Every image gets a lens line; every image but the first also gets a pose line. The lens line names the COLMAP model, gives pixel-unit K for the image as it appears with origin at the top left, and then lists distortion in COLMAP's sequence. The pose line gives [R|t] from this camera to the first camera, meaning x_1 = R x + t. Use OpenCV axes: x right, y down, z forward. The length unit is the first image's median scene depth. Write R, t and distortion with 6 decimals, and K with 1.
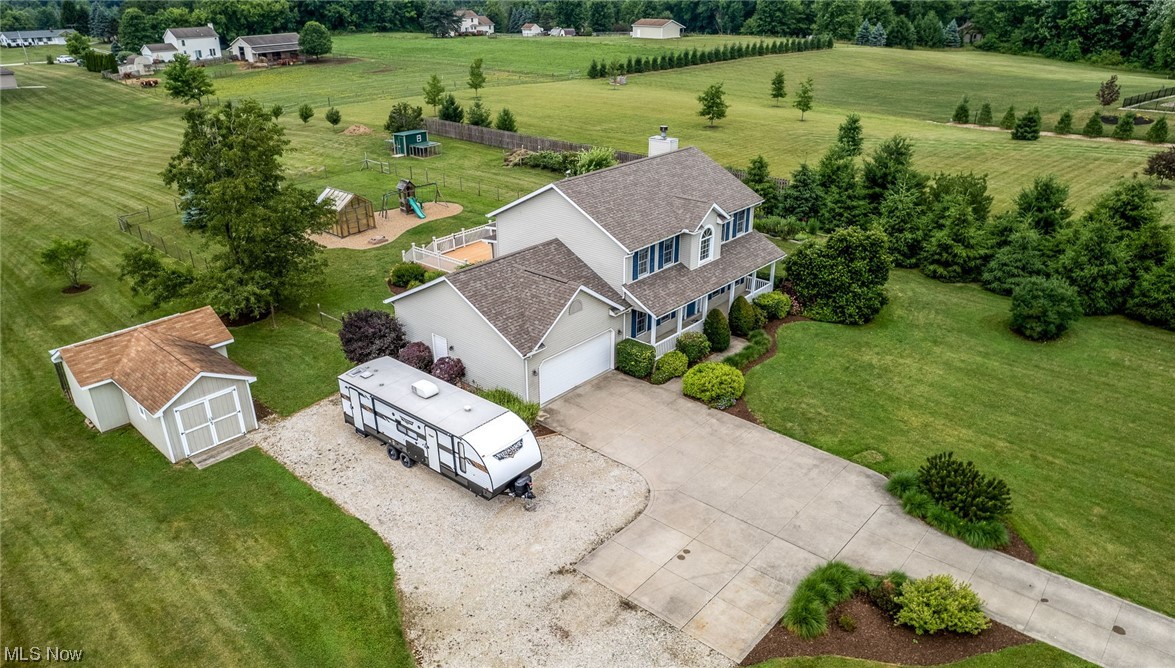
lens RADIAL K [[809.7, 0, 587.8], [0, 809.7, 335.0], [0, 0, 1]] dist [-0.003755, -0.000577]
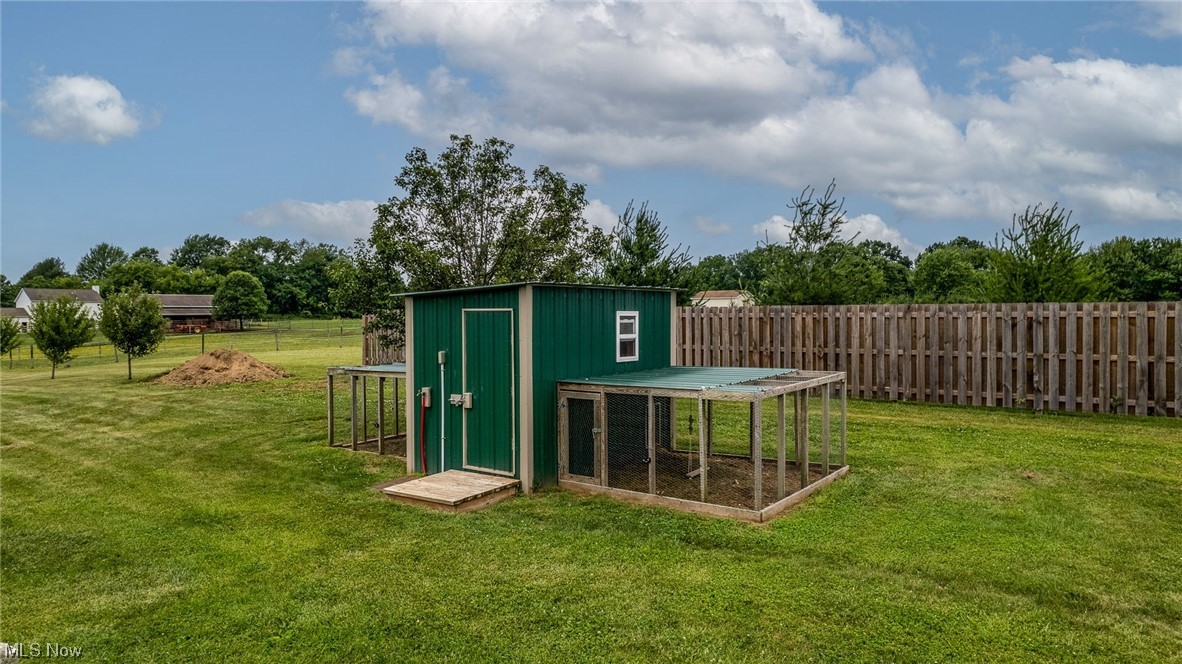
lens RADIAL K [[753.3, 0, 590.7], [0, 753.3, 329.6], [0, 0, 1]] dist [-0.003182, -0.000577]
pose [[0.996418, 0.005379, 0.084399, -0.082113], [0.027940, 0.921000, -0.388560, -0.074244], [-0.079821, 0.389526, 0.917550, 0.331428]]
